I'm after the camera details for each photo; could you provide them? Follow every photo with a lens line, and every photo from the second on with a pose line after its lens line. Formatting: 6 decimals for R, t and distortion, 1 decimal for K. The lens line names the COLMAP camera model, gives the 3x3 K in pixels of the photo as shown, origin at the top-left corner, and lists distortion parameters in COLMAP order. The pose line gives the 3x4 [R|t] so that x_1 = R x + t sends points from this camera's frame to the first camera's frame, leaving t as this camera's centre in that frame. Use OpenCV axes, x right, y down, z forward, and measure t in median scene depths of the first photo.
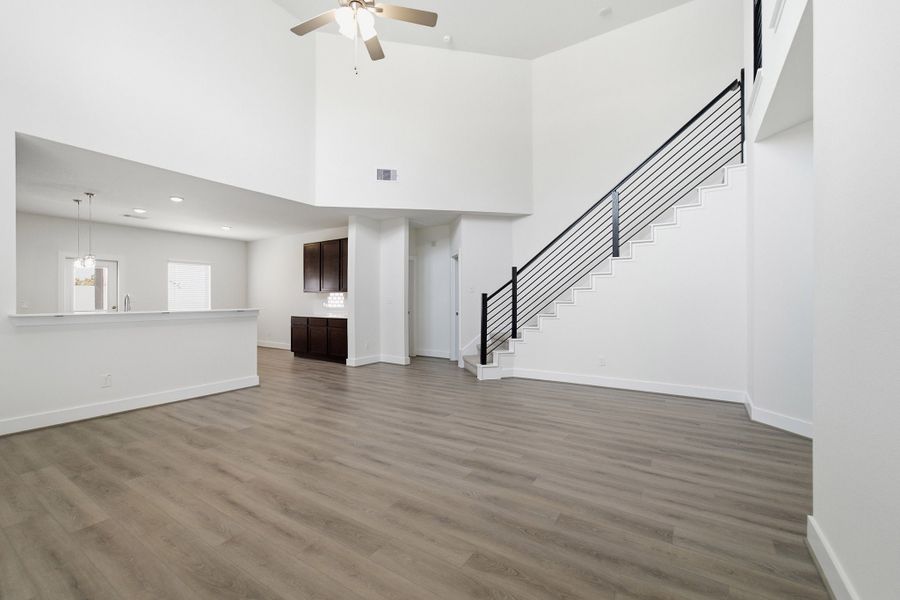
lens RADIAL K [[377.0, 0, 442.3], [0, 377.0, 304.5], [0, 0, 1]] dist [-0.002211, -0.000759]
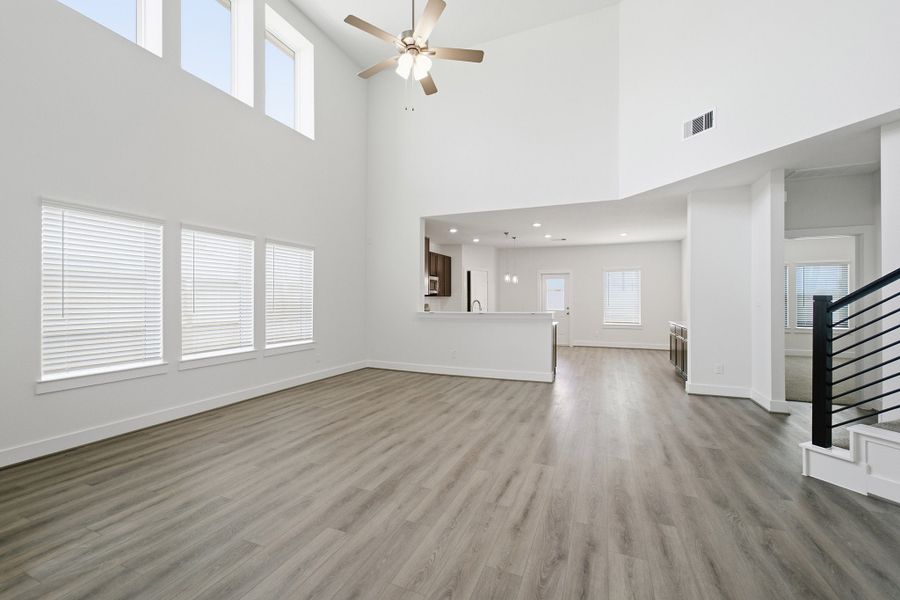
lens RADIAL K [[371.6, 0, 452.3], [0, 371.6, 301.3], [0, 0, 1]] dist [-0.000800, 0.000051]
pose [[0.191539, 0.000191, -0.981485, 0.767350], [-0.011387, 0.999933, -0.002028, -0.024064], [0.981419, 0.011564, 0.191528, 0.759073]]
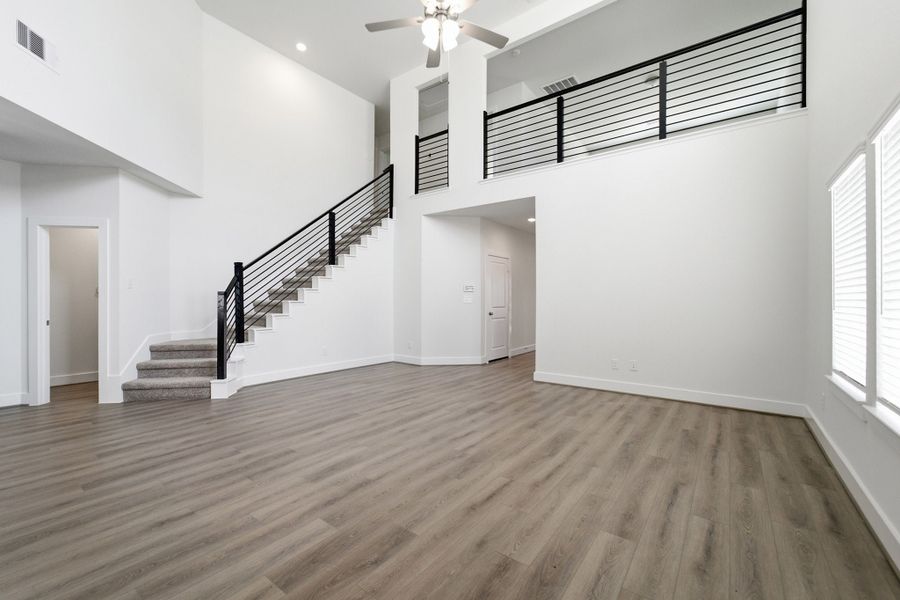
lens RADIAL K [[382.0, 0, 450.2], [0, 382.0, 296.9], [0, 0, 1]] dist [-0.002189, 0.000145]
pose [[0.057765, 0.008968, 0.998290, -1.088204], [0.010416, 0.999900, -0.009585, -0.006095], [-0.998276, 0.010952, 0.057666, 0.769238]]
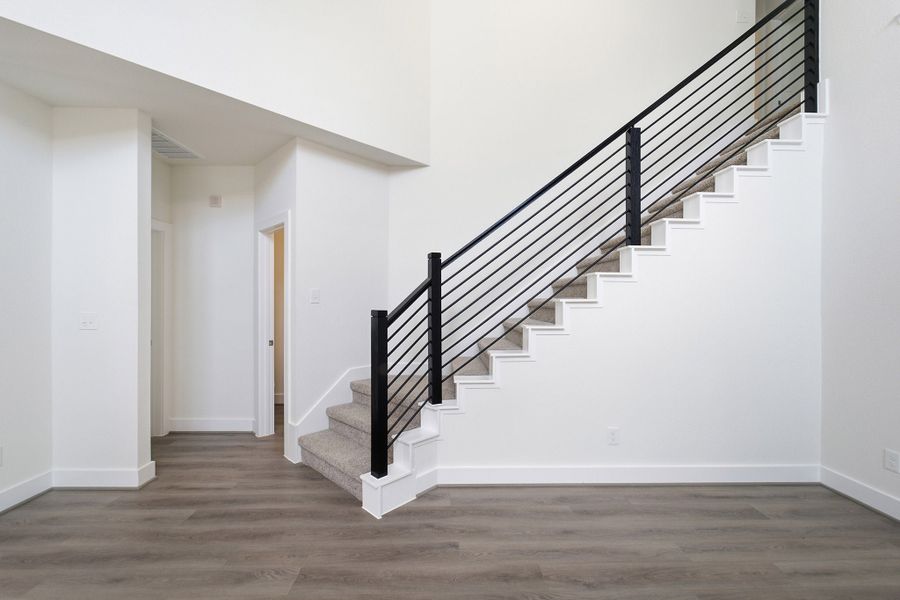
lens RADIAL K [[371.6, 0, 452.3], [0, 371.6, 301.3], [0, 0, 1]] dist [-0.000800, 0.000051]
pose [[0.822921, 0.004148, 0.568140, -0.102350], [0.003207, 0.999924, -0.011946, -0.053311], [-0.568146, 0.011653, 0.822845, 0.996090]]
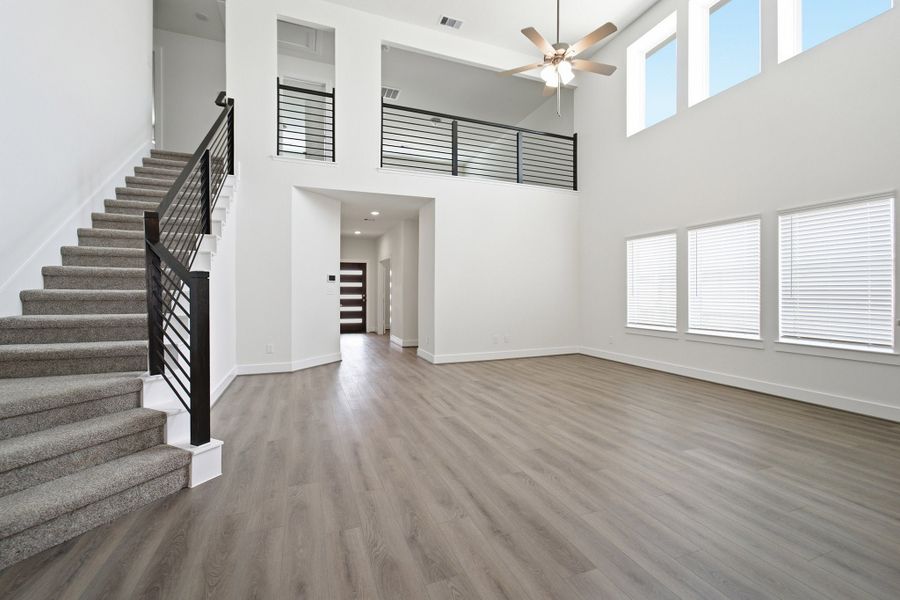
lens RADIAL K [[382.0, 0, 450.2], [0, 382.0, 296.9], [0, 0, 1]] dist [-0.002189, 0.000145]
pose [[-0.819291, -0.004601, 0.573359, -0.569339], [0.006726, 0.999822, 0.017635, -0.011388], [-0.573338, 0.018304, -0.819114, 1.926109]]
